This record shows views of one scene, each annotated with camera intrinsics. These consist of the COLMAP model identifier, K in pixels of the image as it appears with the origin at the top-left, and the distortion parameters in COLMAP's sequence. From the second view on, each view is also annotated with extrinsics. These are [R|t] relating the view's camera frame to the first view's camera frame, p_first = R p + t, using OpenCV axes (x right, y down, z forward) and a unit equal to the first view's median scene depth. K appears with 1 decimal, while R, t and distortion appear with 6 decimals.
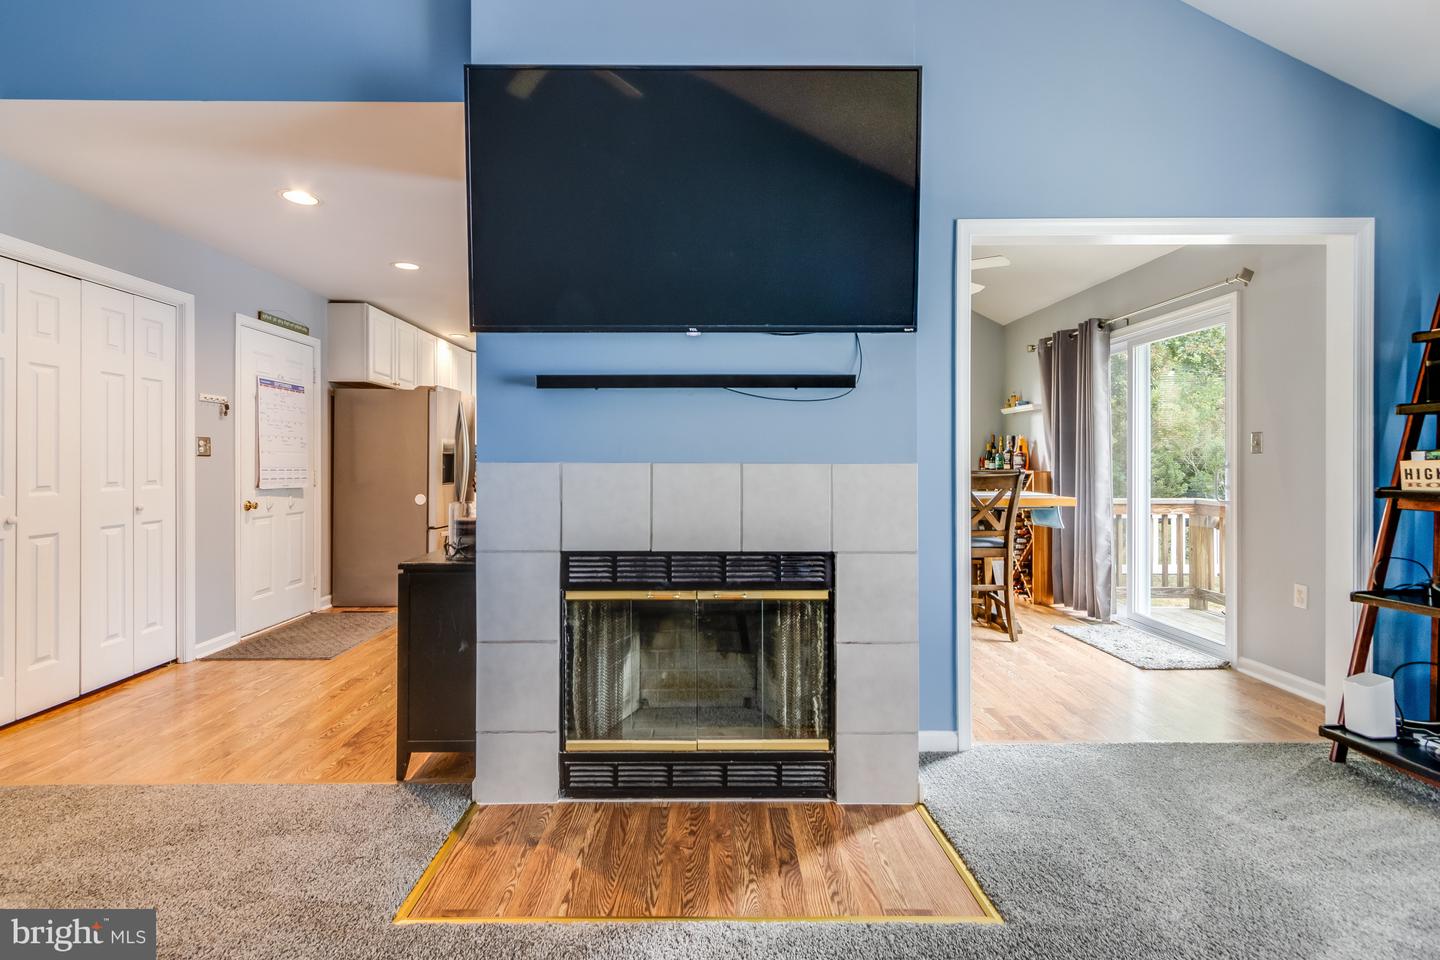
lens RADIAL K [[648.1, 0, 712.0], [0, 648.1, 468.5], [0, 0, 1]] dist [0.002763, -0.000107]
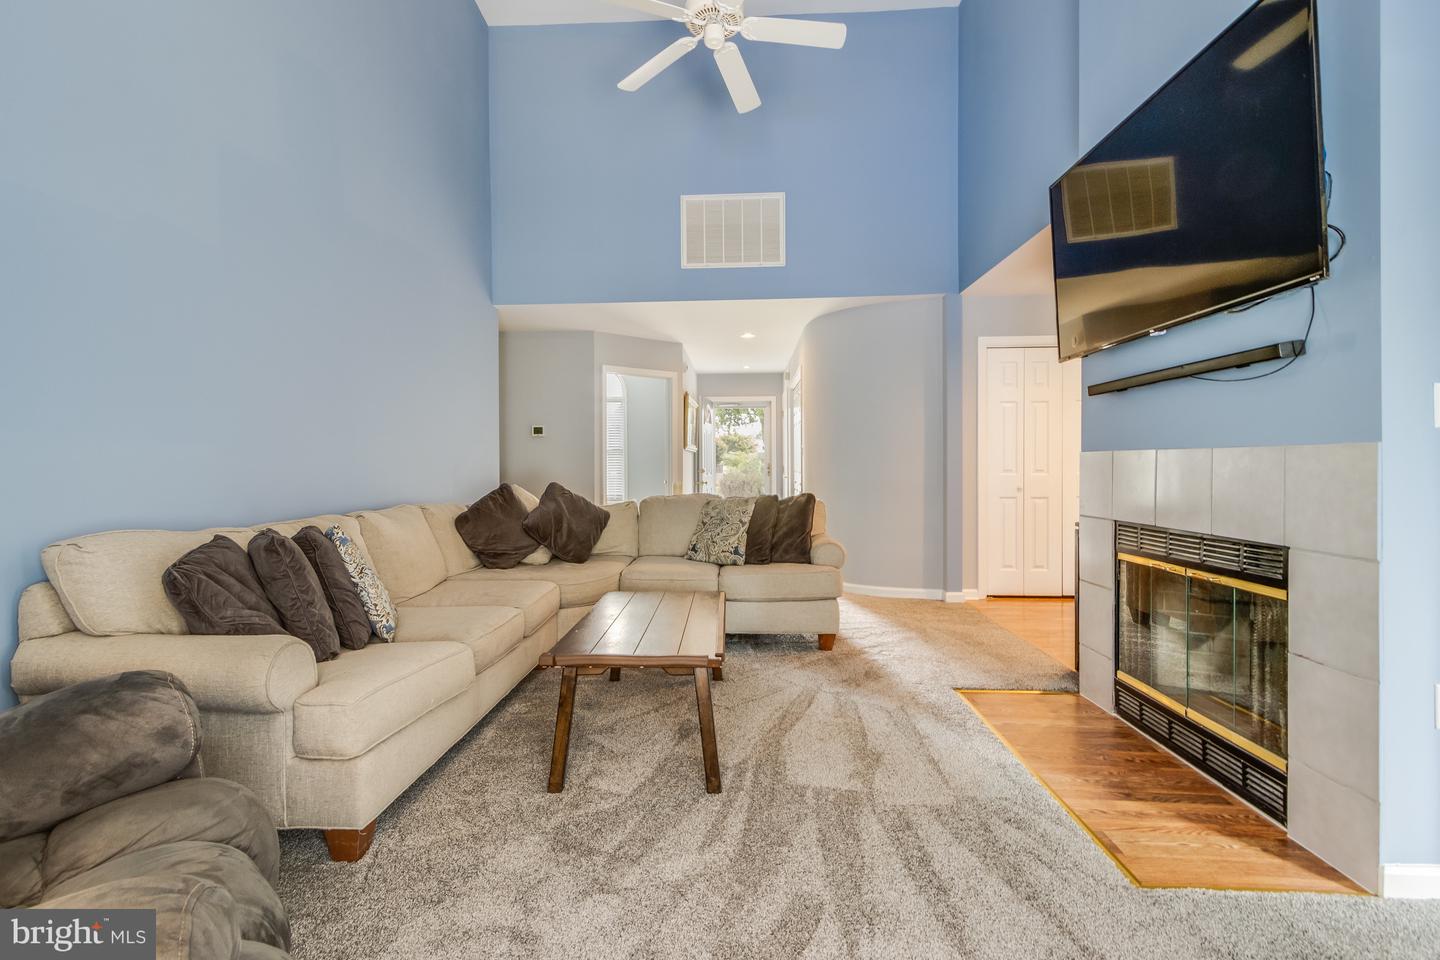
lens RADIAL K [[648.1, 0, 715.9], [0, 648.1, 472.3], [0, 0, 1]] dist [0.002763, -0.000107]
pose [[-0.035032, 0.013071, -0.999301, 1.073649], [-0.000210, 0.999914, 0.013087, 0.017018], [0.999386, 0.000668, -0.035026, 0.260377]]
